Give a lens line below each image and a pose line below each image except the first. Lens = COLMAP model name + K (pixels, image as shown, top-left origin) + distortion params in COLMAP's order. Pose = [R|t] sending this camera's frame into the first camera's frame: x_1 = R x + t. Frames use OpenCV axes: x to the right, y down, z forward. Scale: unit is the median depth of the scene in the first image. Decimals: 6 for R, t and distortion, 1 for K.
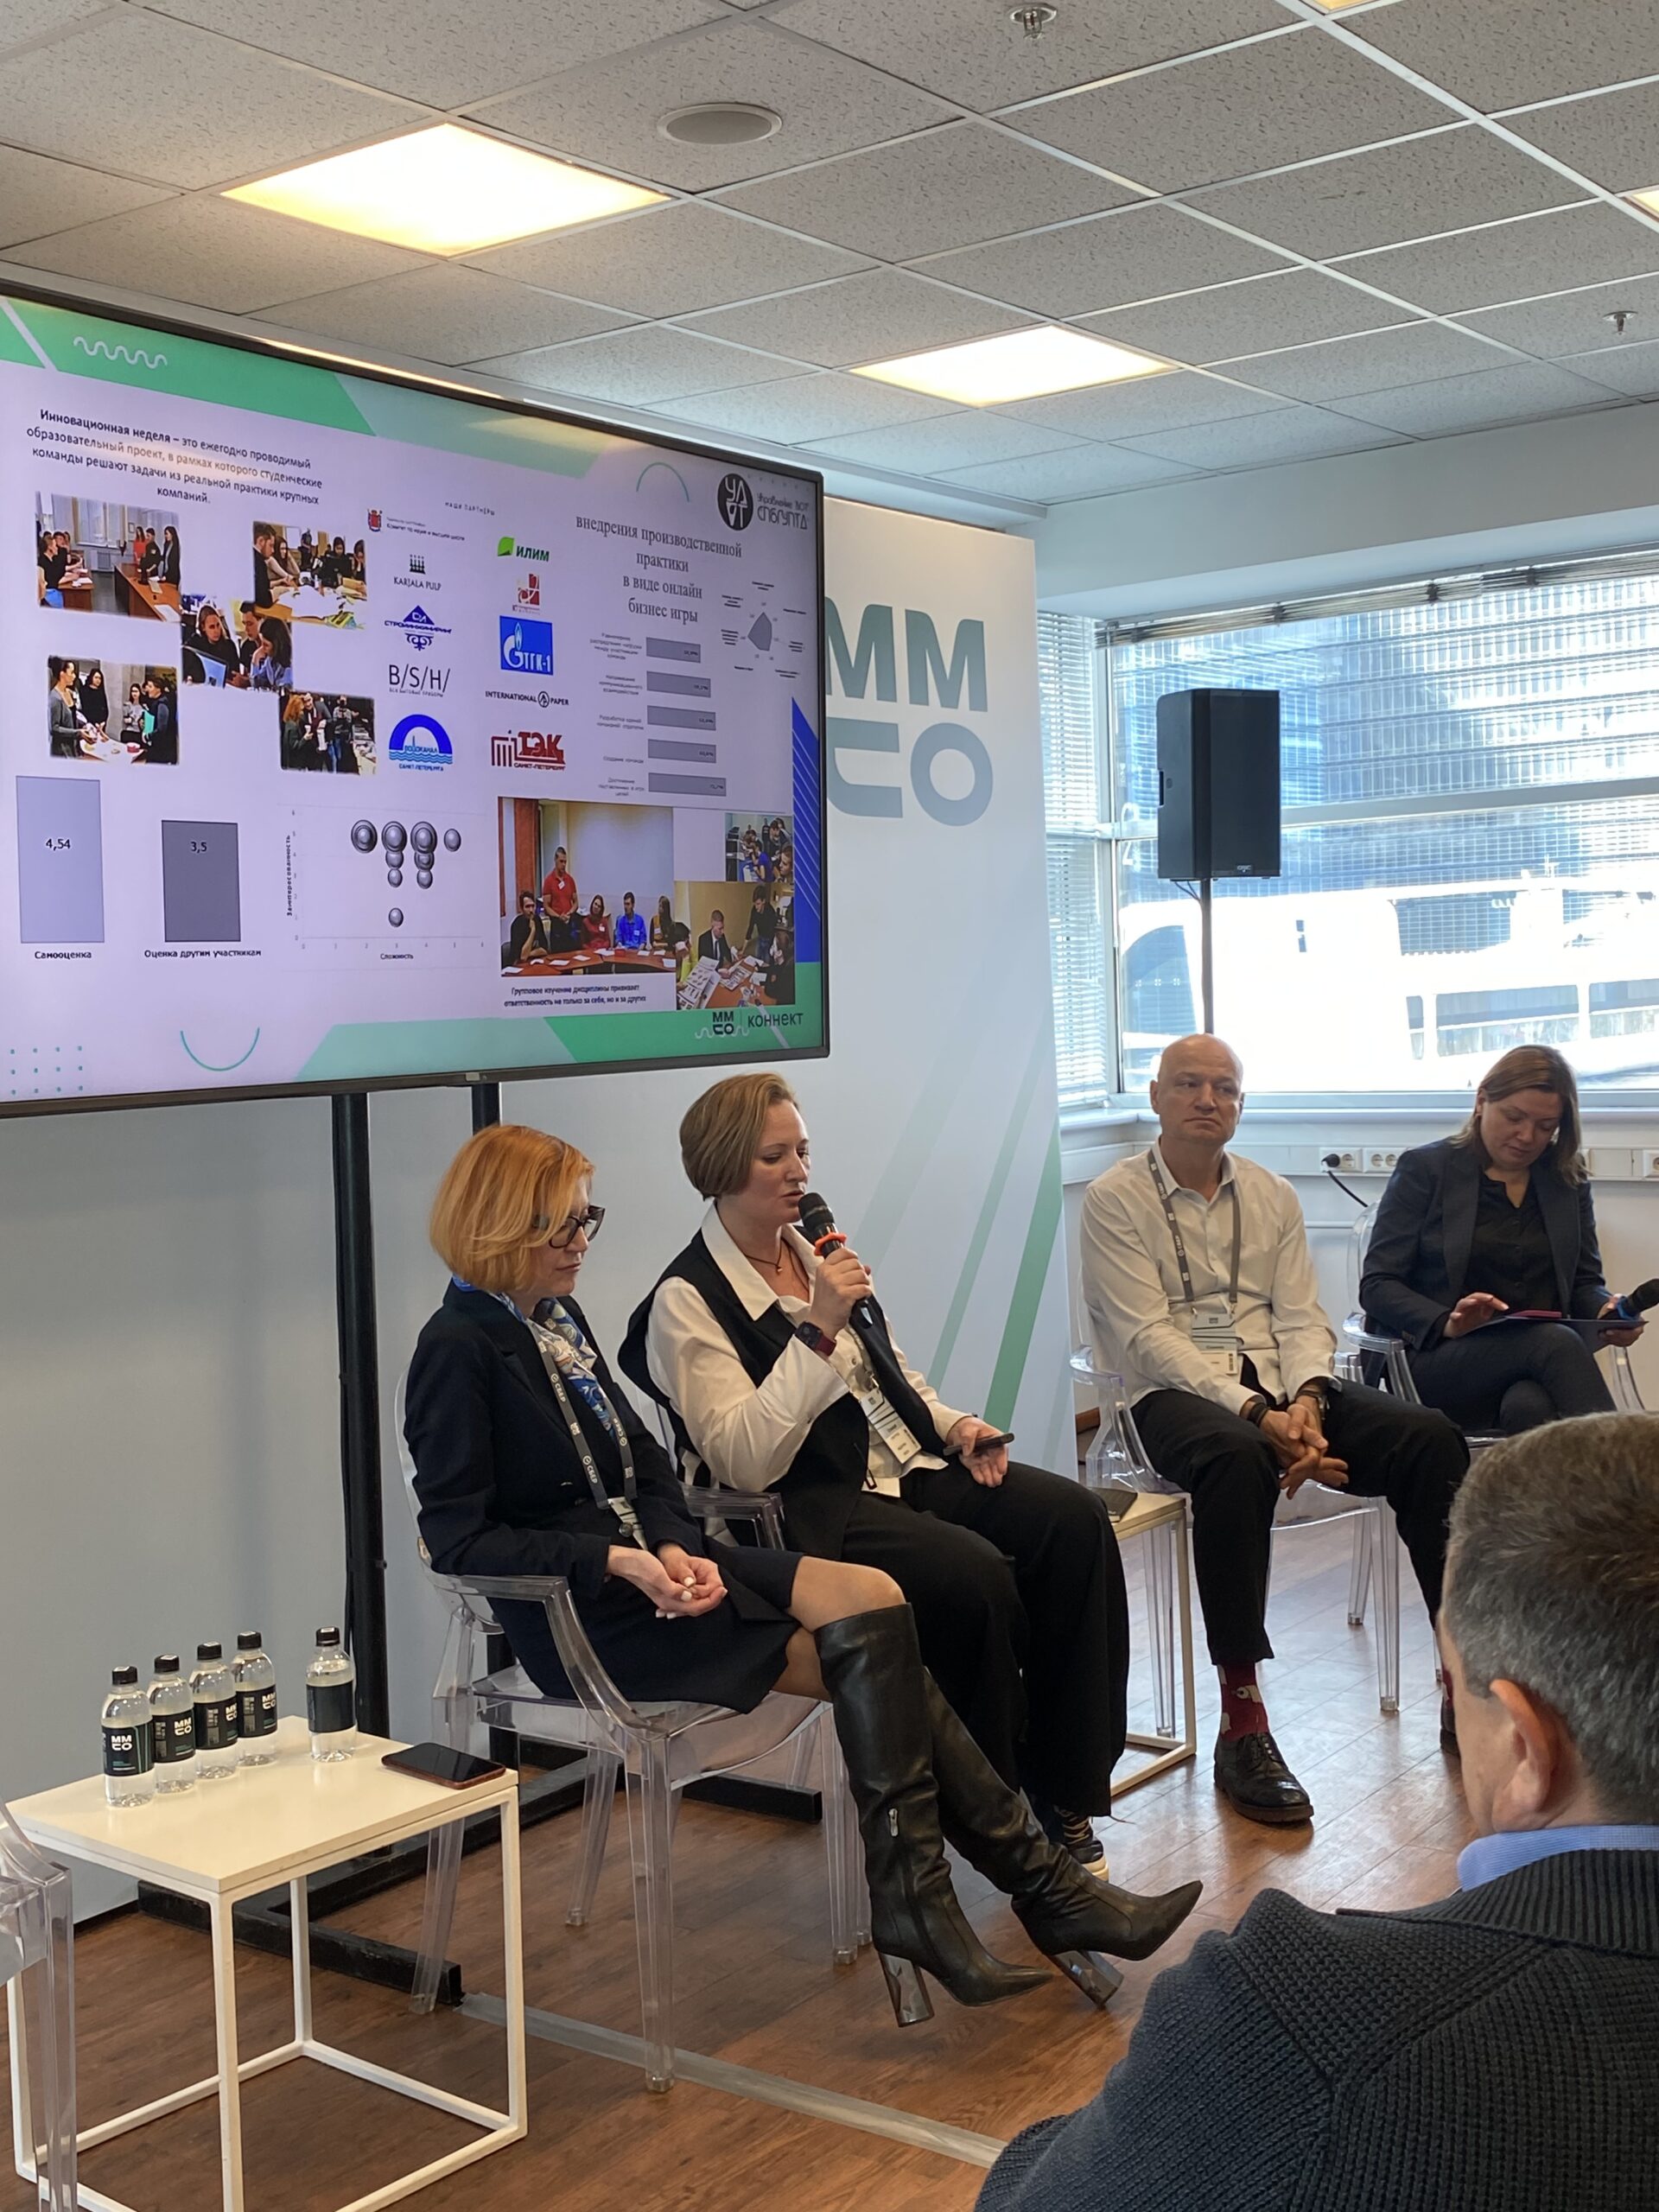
lens RADIAL K [[2542.6, 0, 830.4], [0, 2542.6, 1105.9], [0, 0, 1]] dist [0.001348, 0.000000]
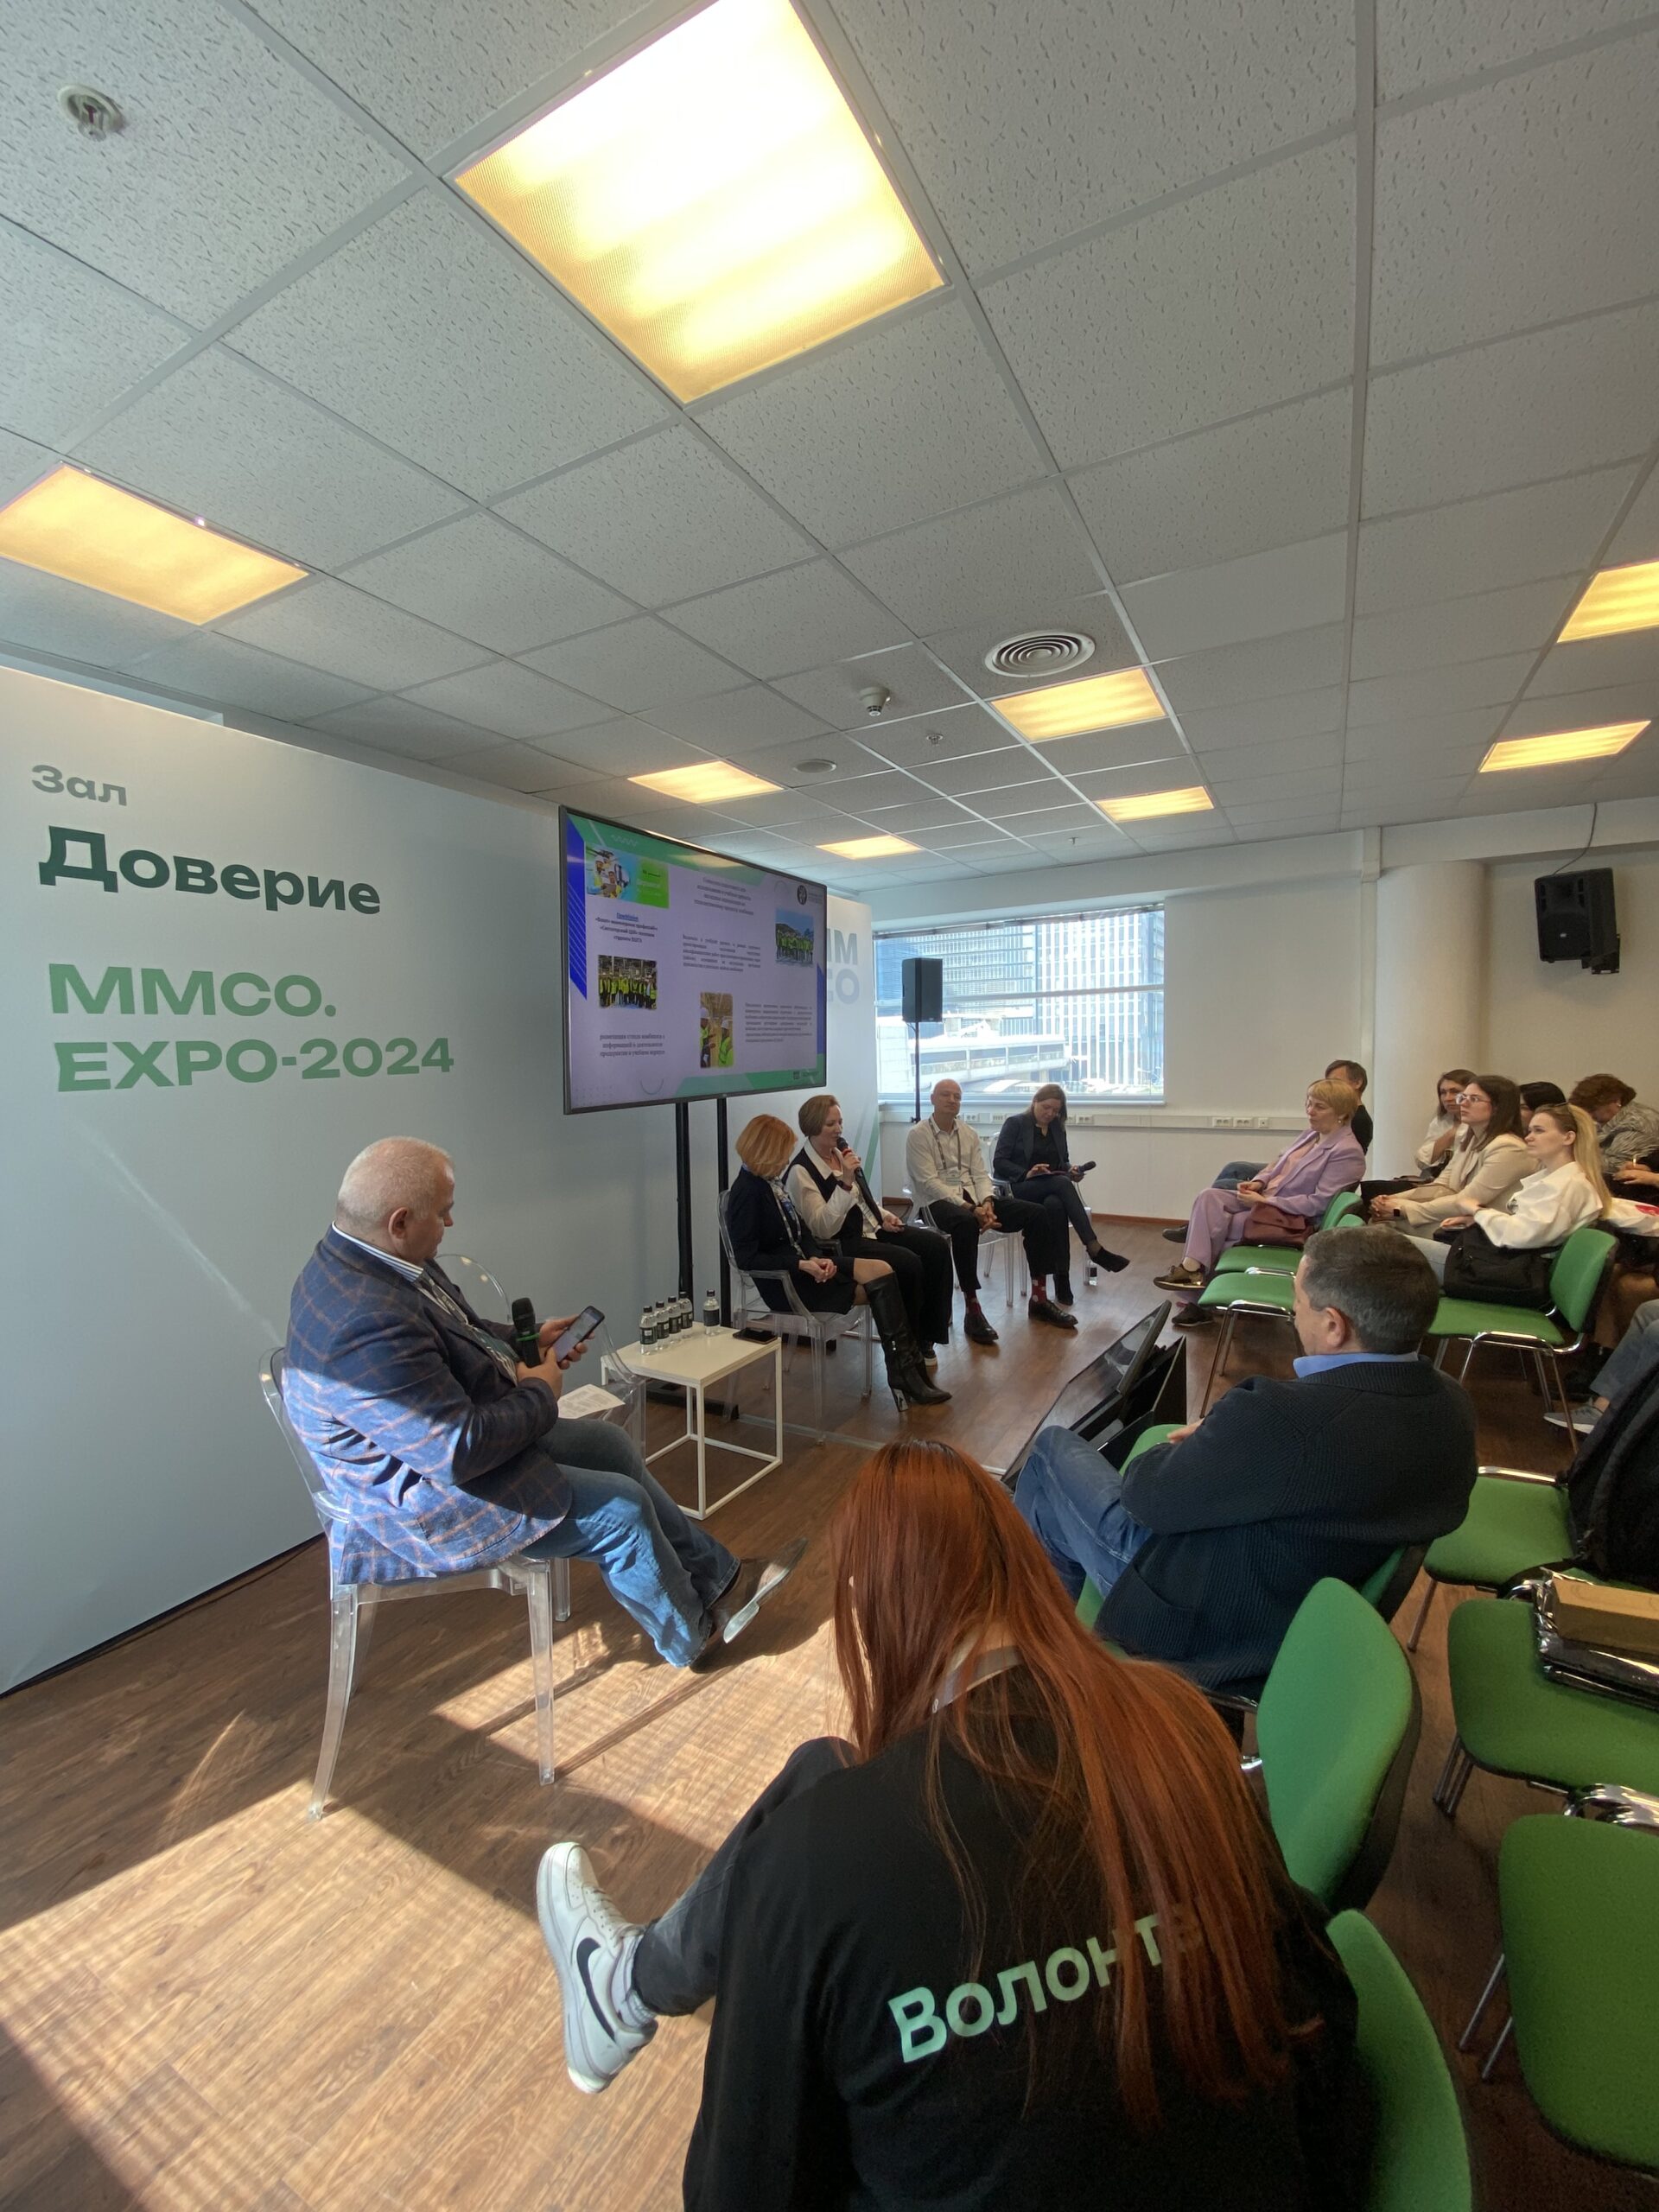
lens RADIAL K [[899.4, 0, 830.4], [0, 899.4, 1095.6], [0, 0, 1]] dist [0.001467, 0.000052]
pose [[0.989626, 0.004280, 0.143601, -0.172539], [-0.005092, 0.999973, 0.005284, -0.016863], [-0.143574, -0.005961, 0.989622, -0.019278]]
